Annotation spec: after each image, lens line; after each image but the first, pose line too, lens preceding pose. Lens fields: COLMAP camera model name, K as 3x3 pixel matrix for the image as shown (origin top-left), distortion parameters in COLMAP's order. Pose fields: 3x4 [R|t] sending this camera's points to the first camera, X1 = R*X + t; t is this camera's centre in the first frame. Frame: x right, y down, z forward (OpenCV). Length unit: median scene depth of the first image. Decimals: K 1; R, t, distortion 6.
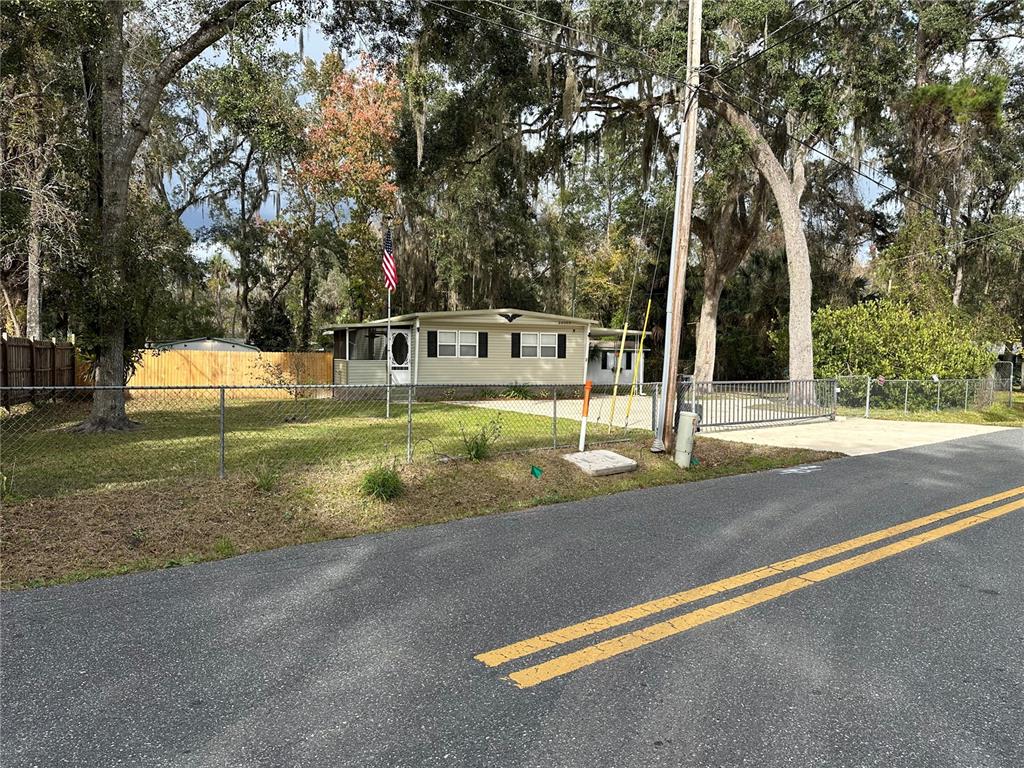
lens RADIAL K [[717.5, 0, 511.7], [0, 717.5, 387.3], [0, 0, 1]] dist [0.027275, -0.001542]
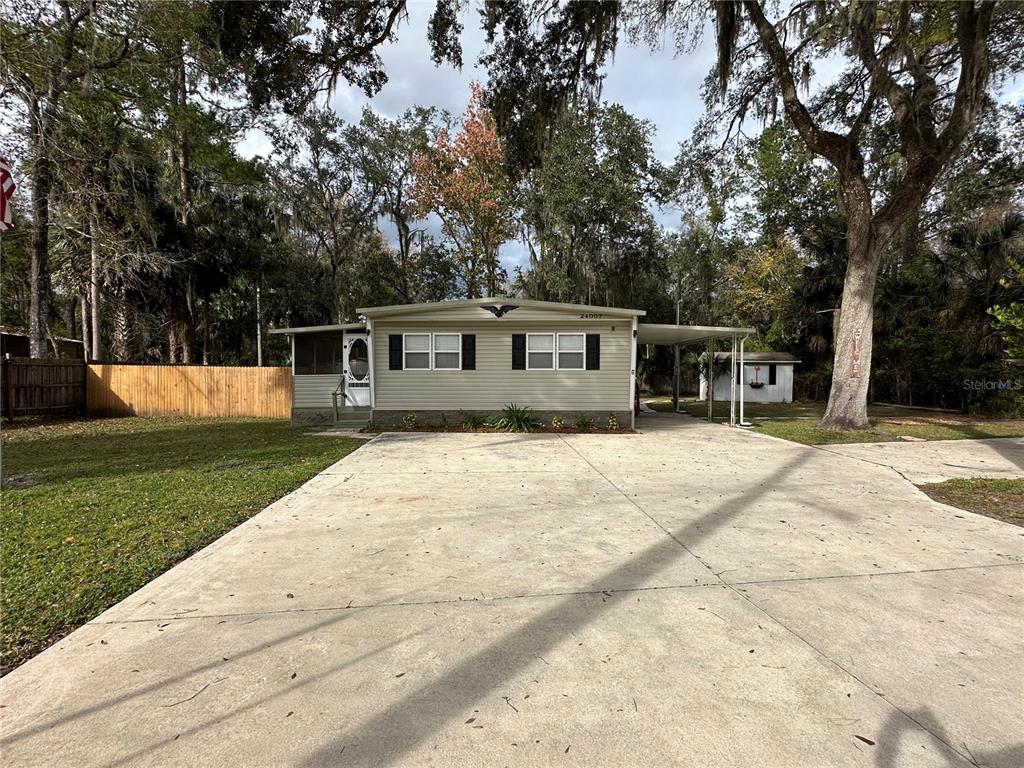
lens RADIAL K [[486.6, 0, 510.7], [0, 486.6, 382.5], [0, 0, 1]] dist [-0.015653, 0.000060]
pose [[0.911755, -0.001020, -0.410733, 0.192221], [-0.009931, 0.999650, -0.024529, -0.017279], [0.410615, 0.026444, 0.911425, 0.568303]]
